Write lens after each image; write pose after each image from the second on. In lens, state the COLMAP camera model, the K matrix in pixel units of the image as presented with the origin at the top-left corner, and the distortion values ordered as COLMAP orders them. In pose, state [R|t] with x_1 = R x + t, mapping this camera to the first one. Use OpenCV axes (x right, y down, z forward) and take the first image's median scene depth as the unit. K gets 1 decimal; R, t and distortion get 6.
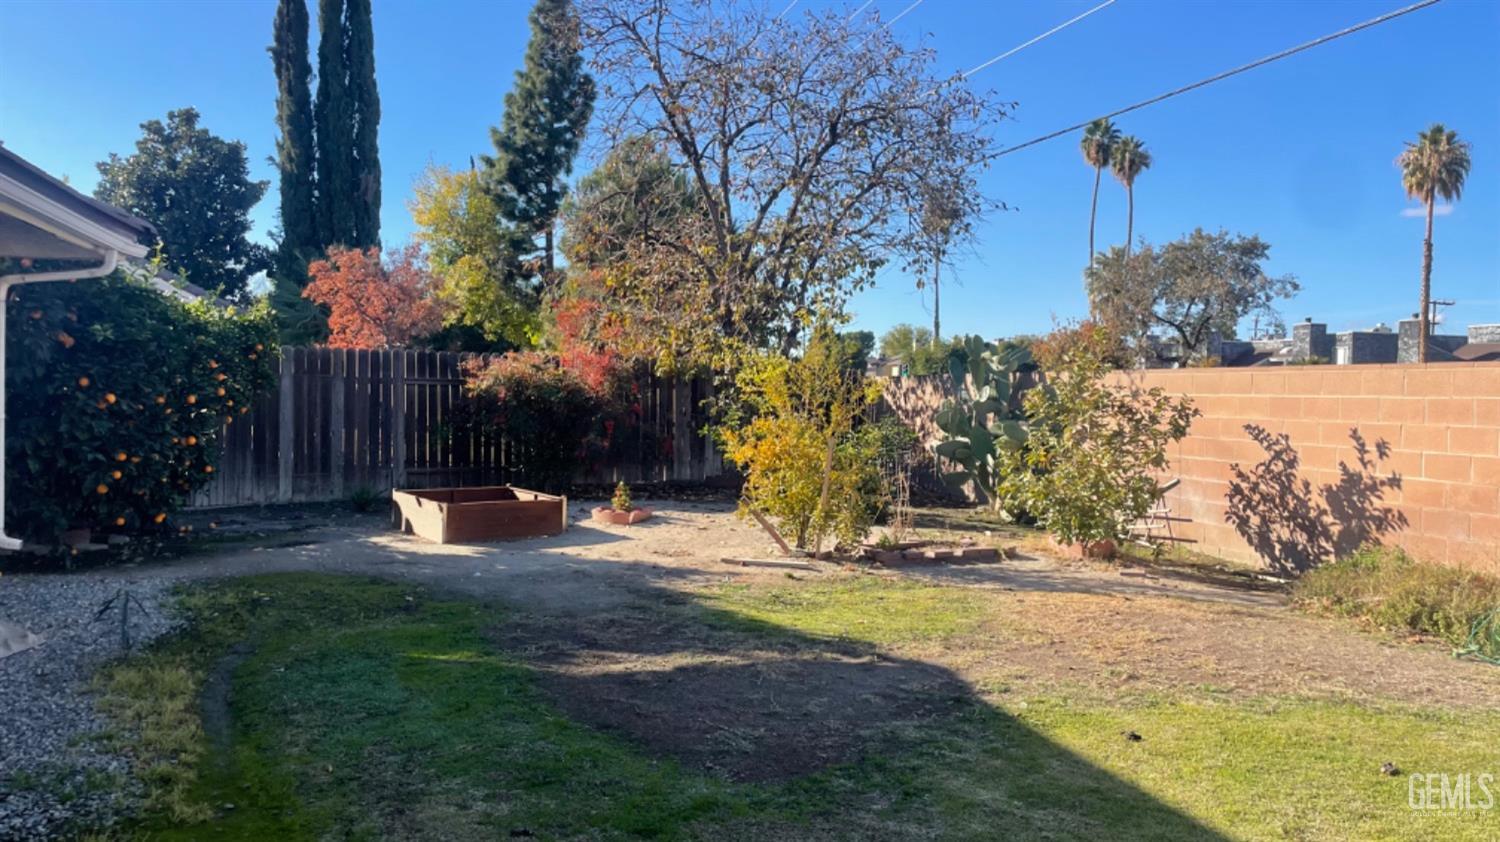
lens RADIAL K [[1092.9, 0, 751.5], [0, 1092.9, 413.2], [0, 0, 1]] dist [0.106109, -0.135522]
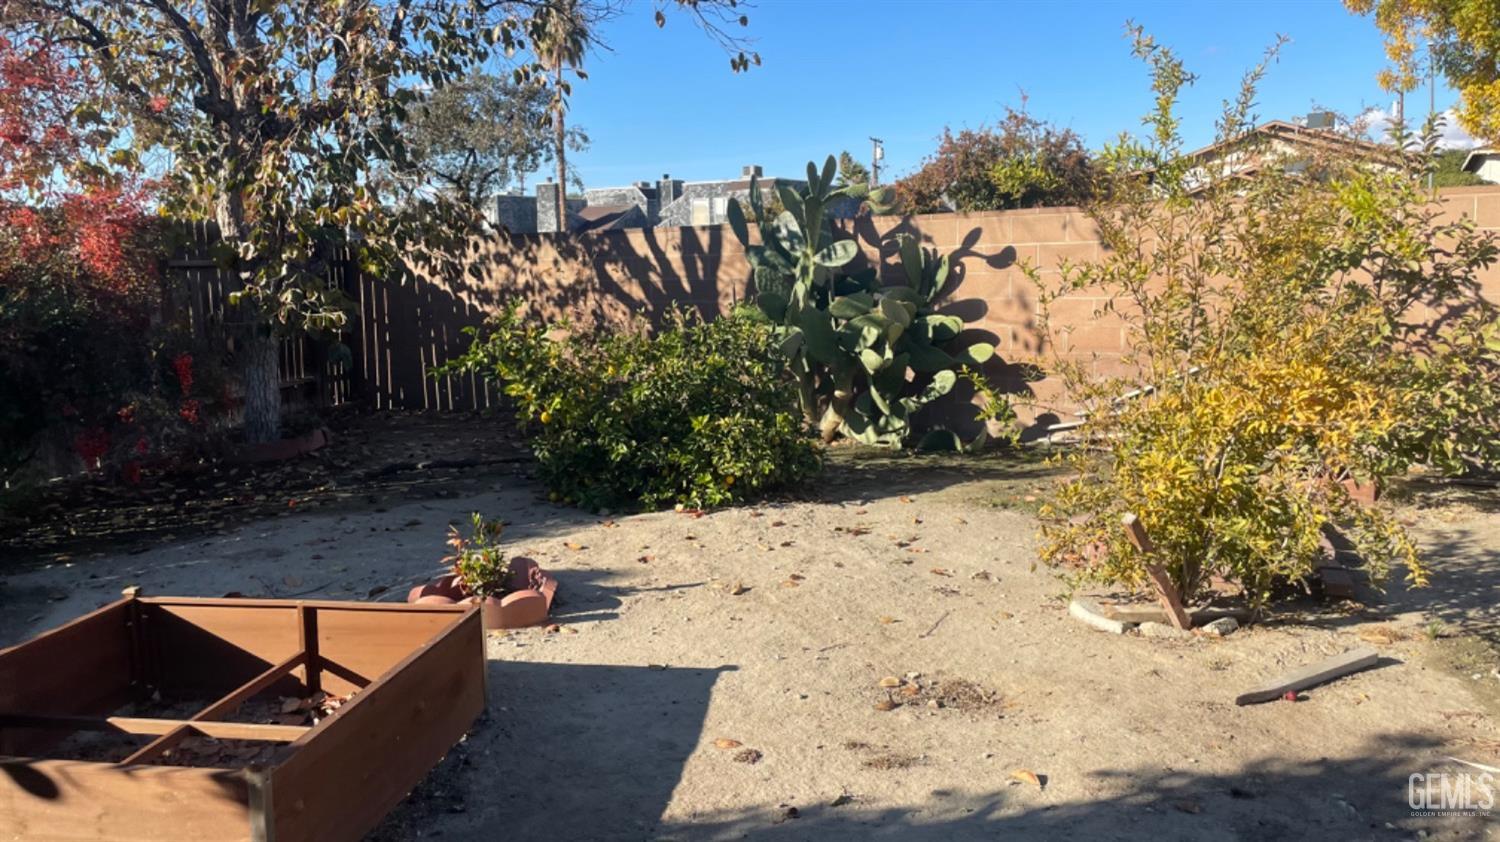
lens RADIAL K [[1092.9, 0, 751.5], [0, 1092.9, 413.2], [0, 0, 1]] dist [0.106109, -0.135522]
pose [[0.682761, -0.137570, 0.717574, -0.218901], [0.051857, 0.988761, 0.140220, -0.013755], [-0.728800, -0.058526, 0.682221, 0.448996]]
